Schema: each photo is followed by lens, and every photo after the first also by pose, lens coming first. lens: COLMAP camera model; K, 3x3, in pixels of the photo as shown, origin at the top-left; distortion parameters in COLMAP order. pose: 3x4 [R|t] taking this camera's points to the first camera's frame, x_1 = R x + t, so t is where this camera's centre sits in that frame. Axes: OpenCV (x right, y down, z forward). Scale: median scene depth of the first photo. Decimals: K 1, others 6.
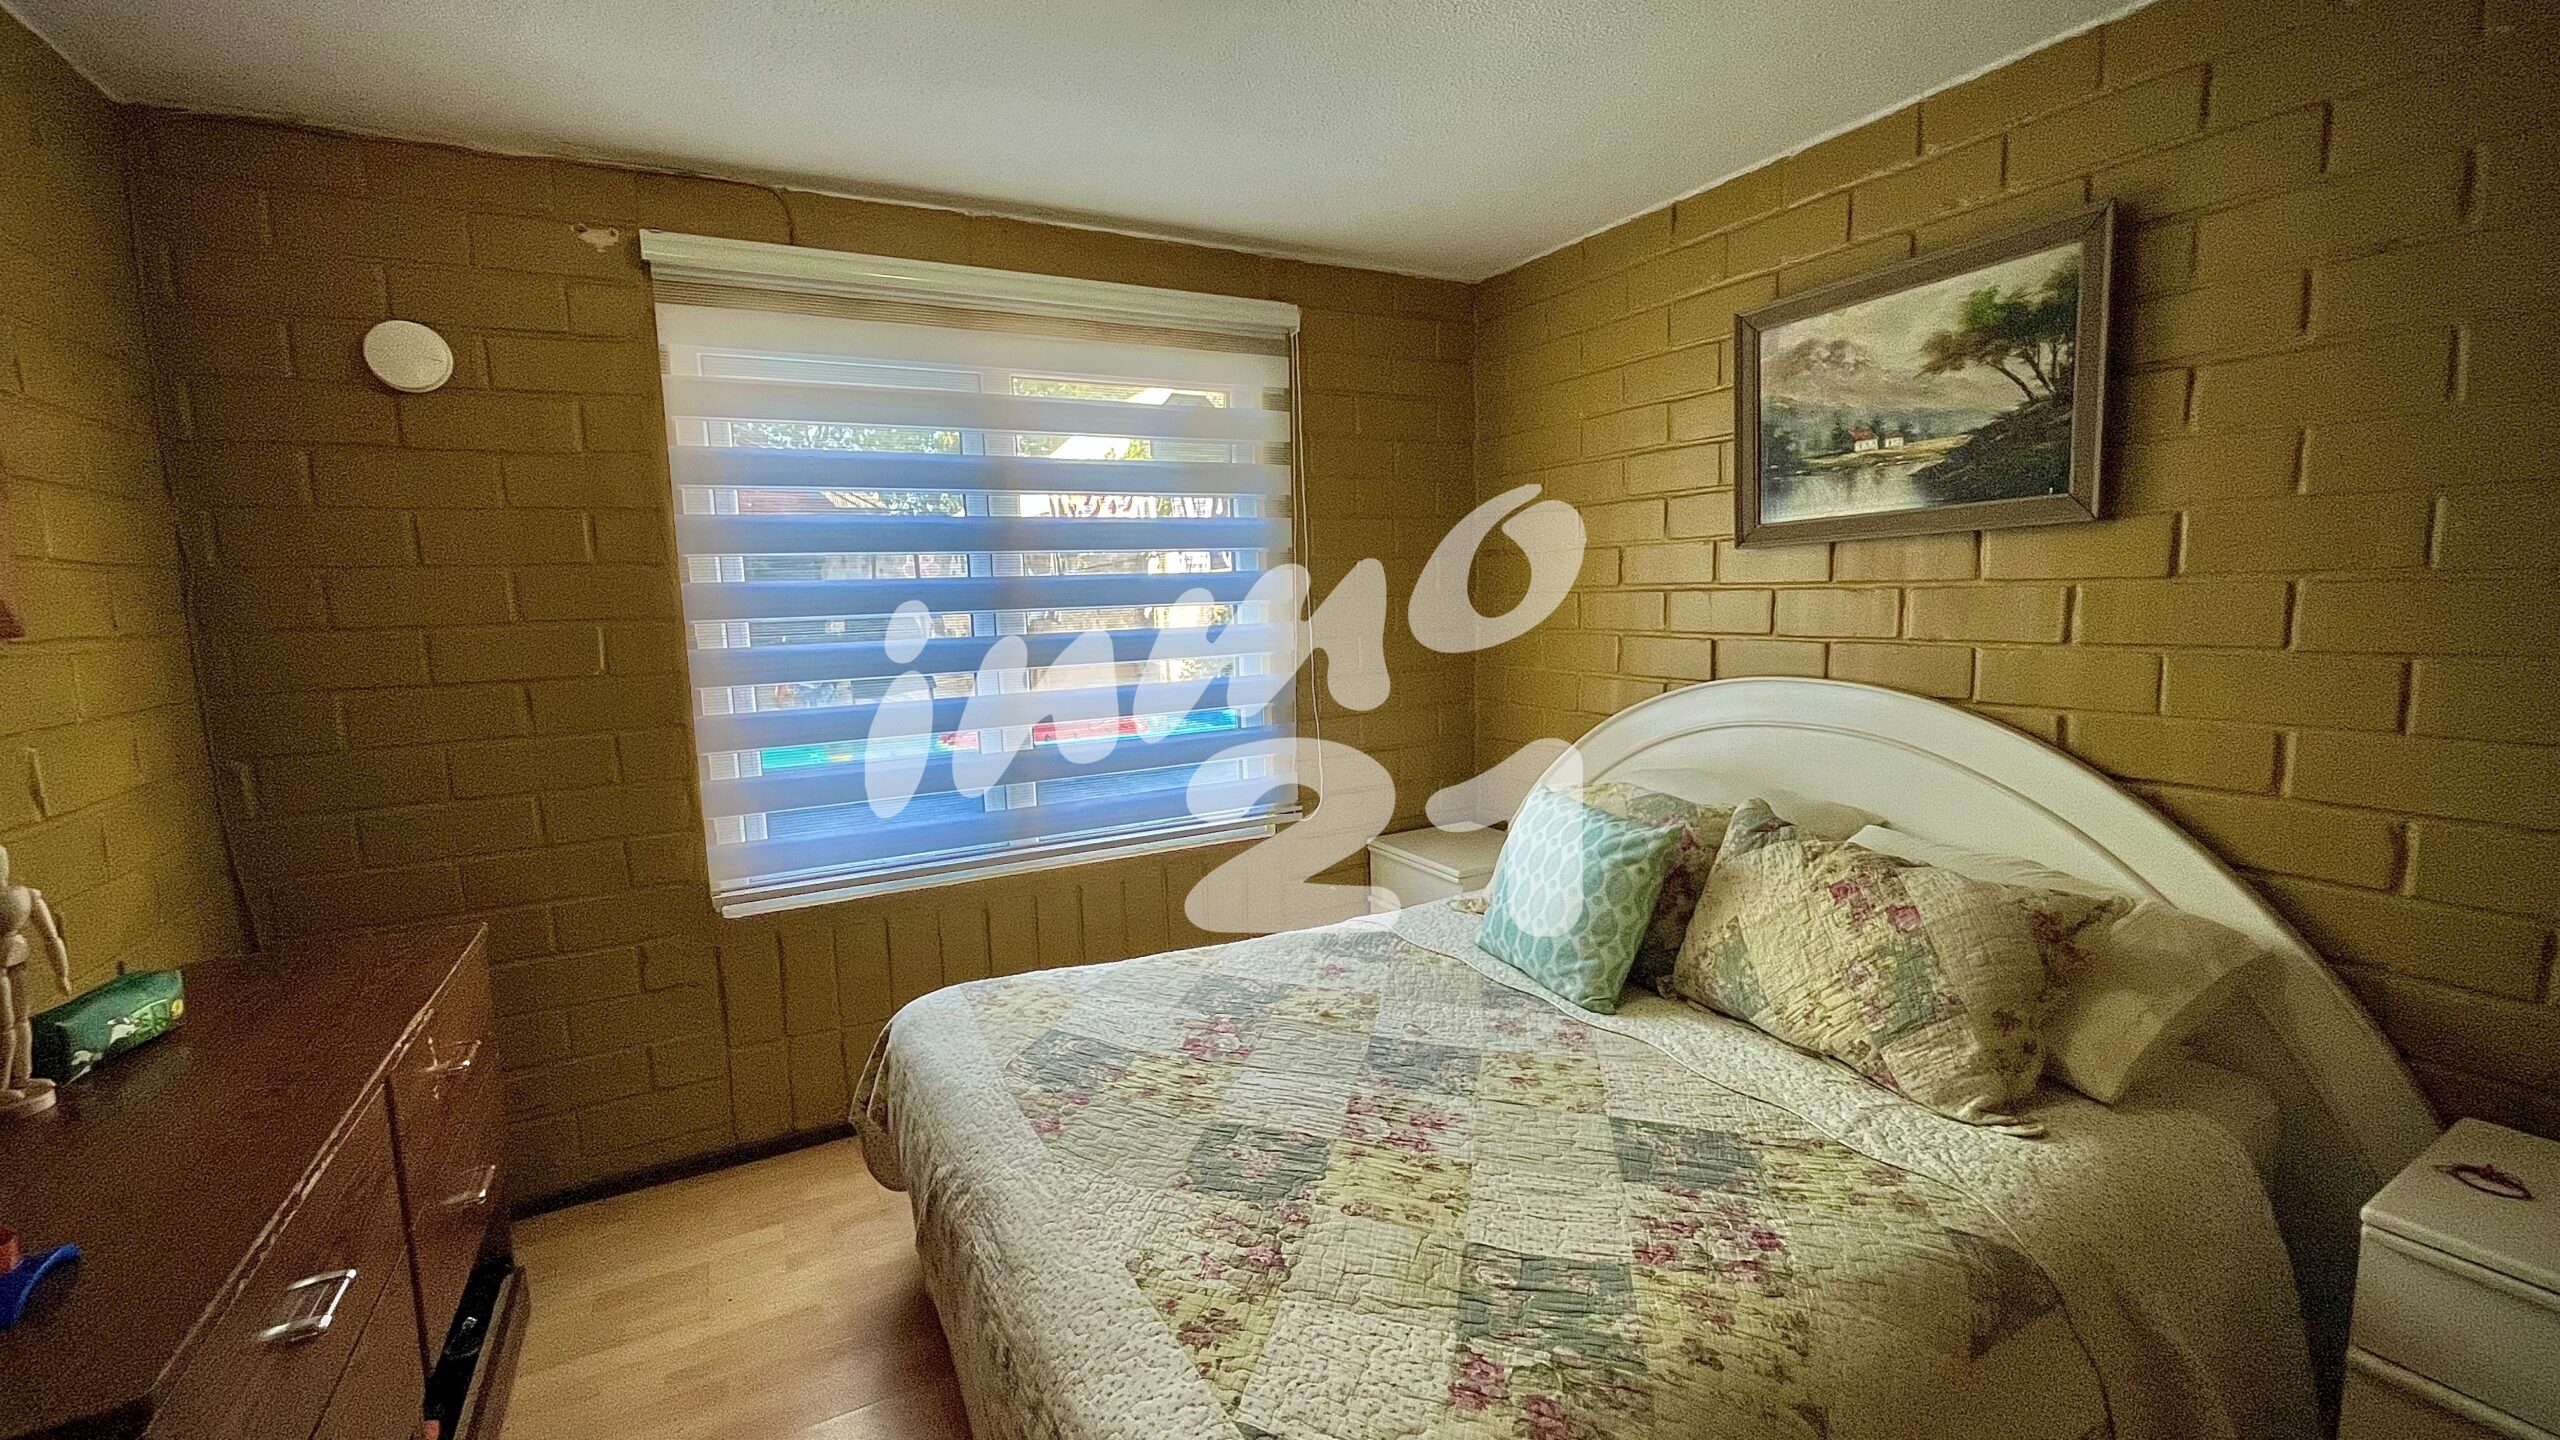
lens RADIAL K [[1035.2, 0, 1272.5], [0, 1035.2, 716.0], [0, 0, 1]] dist [-0.001412, 0.000071]
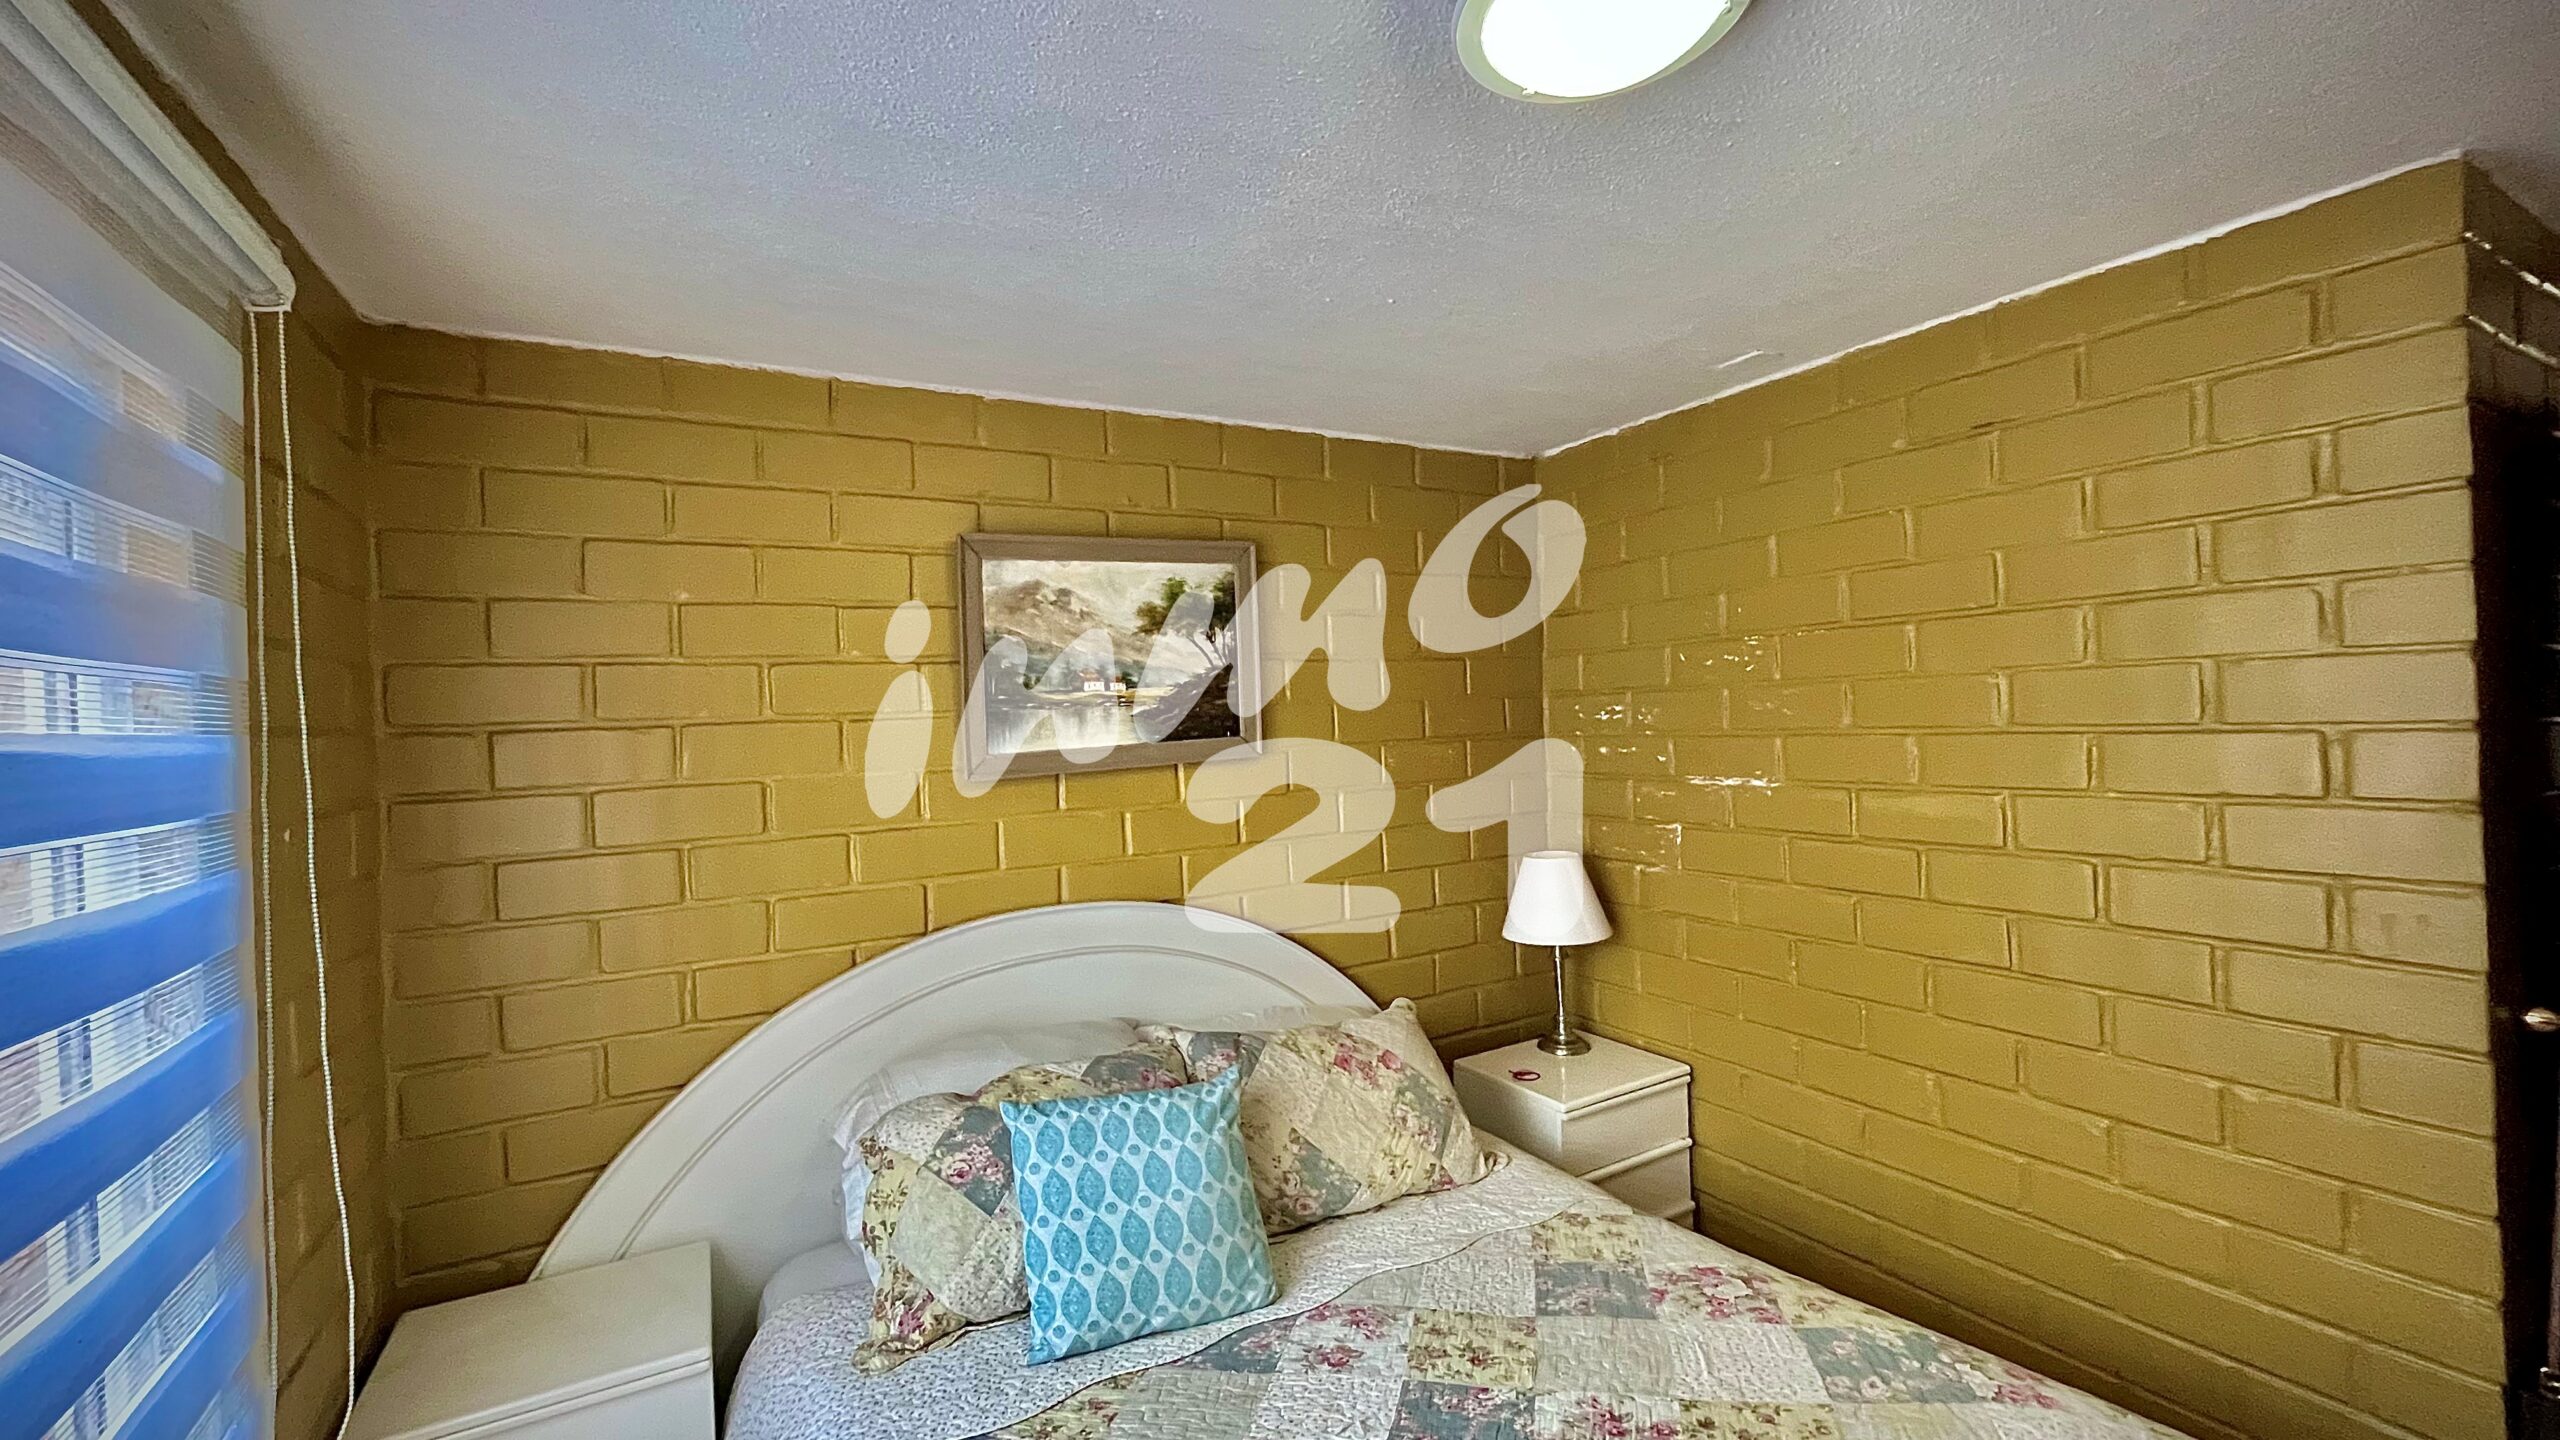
lens RADIAL K [[1035.2, 0, 1272.3], [0, 1035.2, 716.1], [0, 0, 1]] dist [-0.001412, 0.000071]
pose [[-0.014802, 0.032278, 0.999369, -0.572013], [0.165318, 0.985802, -0.029391, -0.178291], [-0.986129, 0.164779, -0.019928, 0.899273]]
